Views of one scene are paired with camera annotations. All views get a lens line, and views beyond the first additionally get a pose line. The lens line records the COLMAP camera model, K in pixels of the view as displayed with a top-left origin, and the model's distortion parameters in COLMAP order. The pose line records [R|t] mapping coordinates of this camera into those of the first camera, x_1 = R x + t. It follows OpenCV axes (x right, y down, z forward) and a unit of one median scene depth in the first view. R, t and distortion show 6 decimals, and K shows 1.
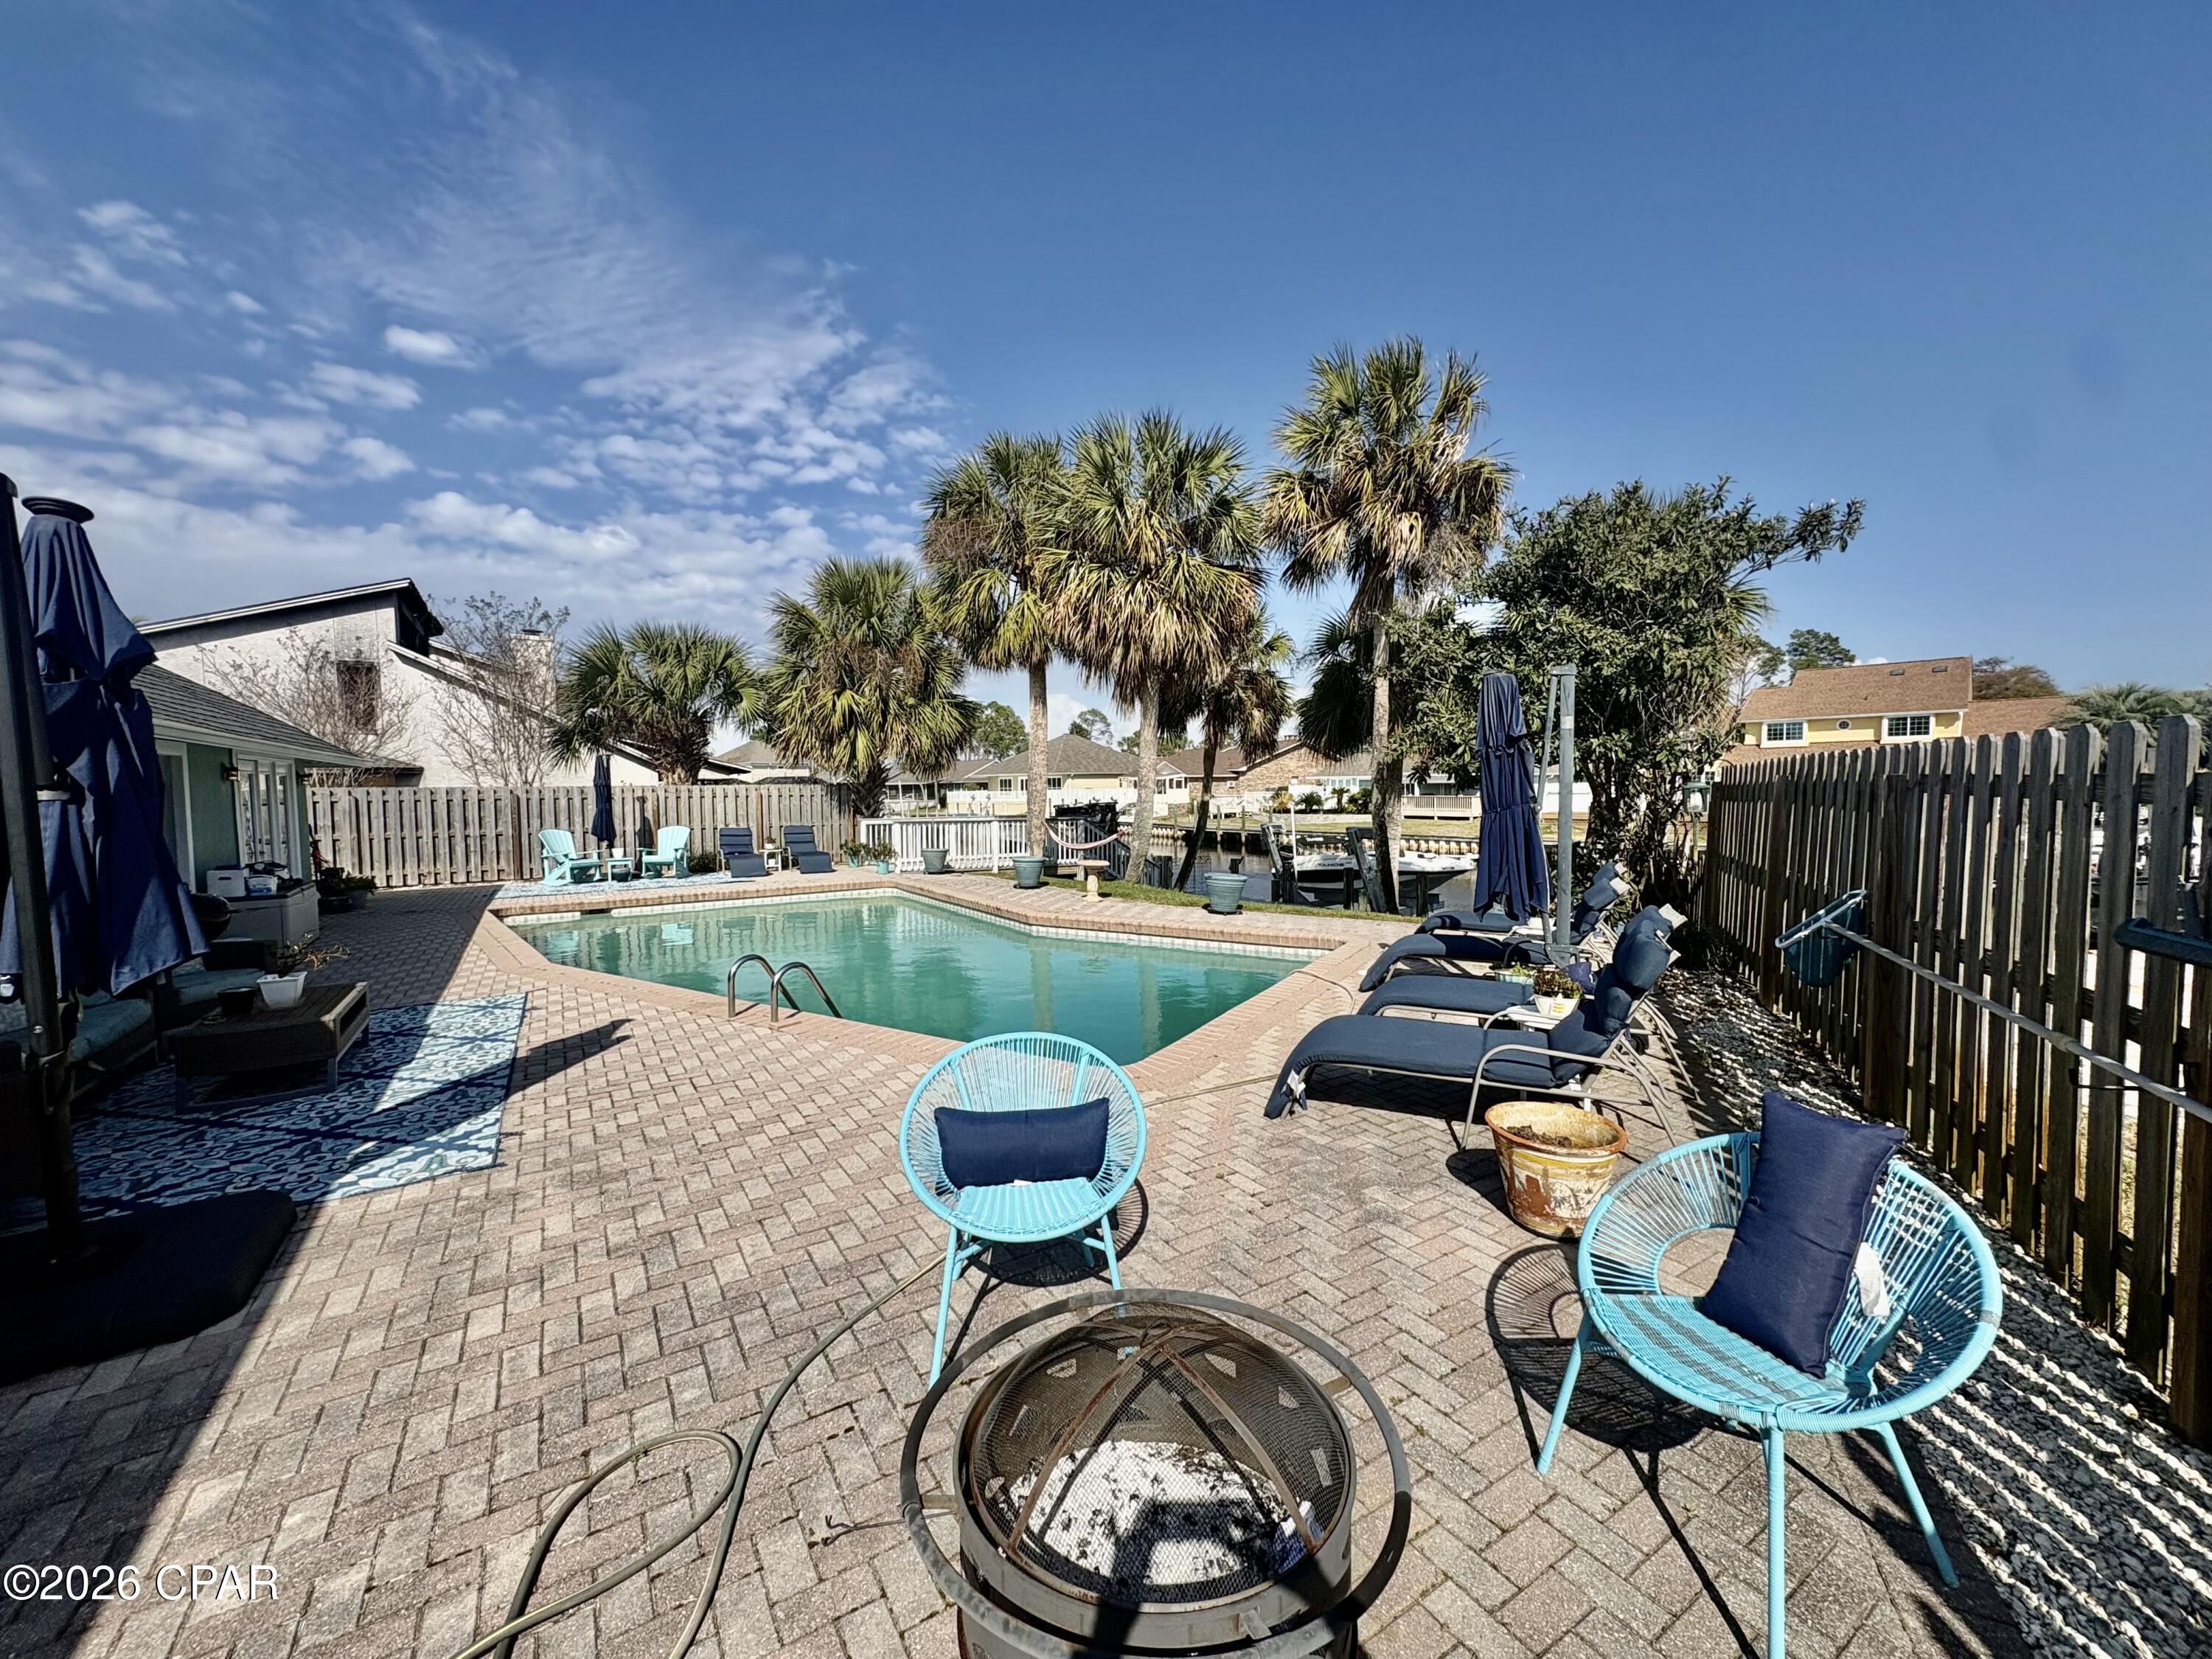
lens RADIAL K [[876.7, 0, 1106.8], [0, 876.7, 830.3], [0, 0, 1]] dist [-0.000950, -0.000744]
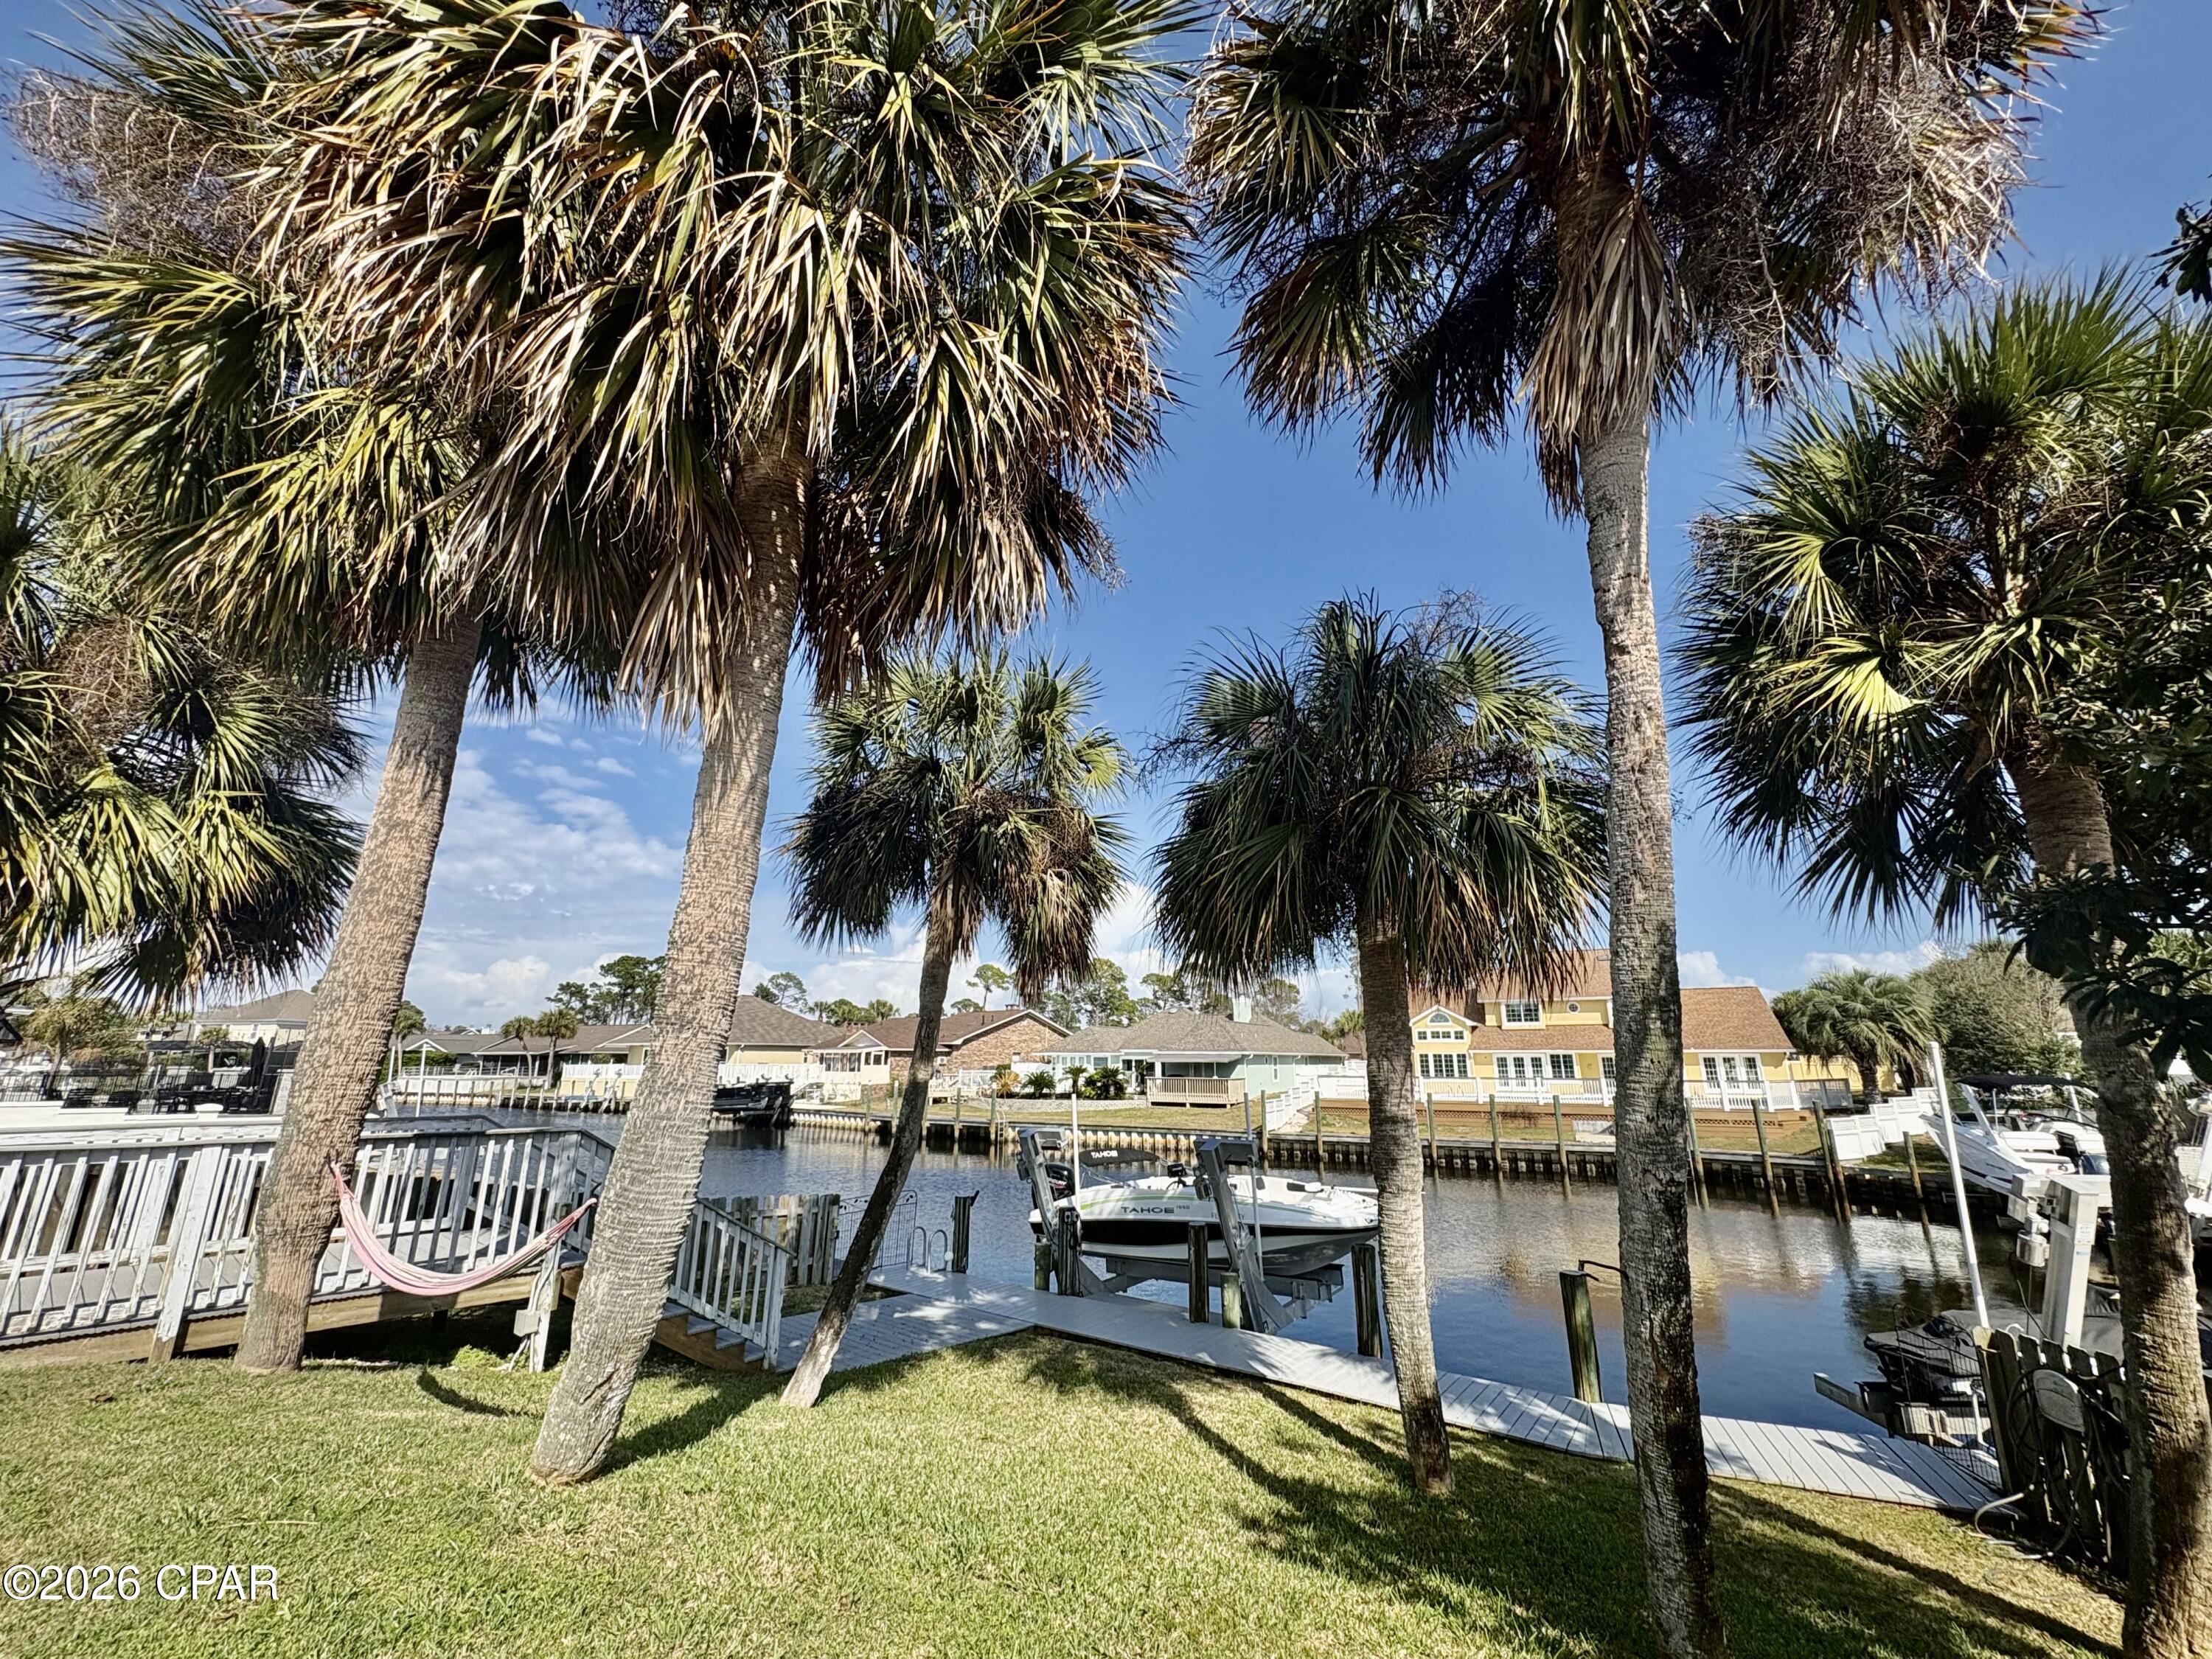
lens RADIAL K [[876.7, 0, 1116.2], [0, 876.7, 818.4], [0, 0, 1]] dist [-0.000950, -0.000744]
pose [[0.943893, 0.103830, 0.313504, 0.014945], [0.001779, 0.947679, -0.319221, -0.005267], [-0.330246, 0.301868, 0.894323, 0.151975]]
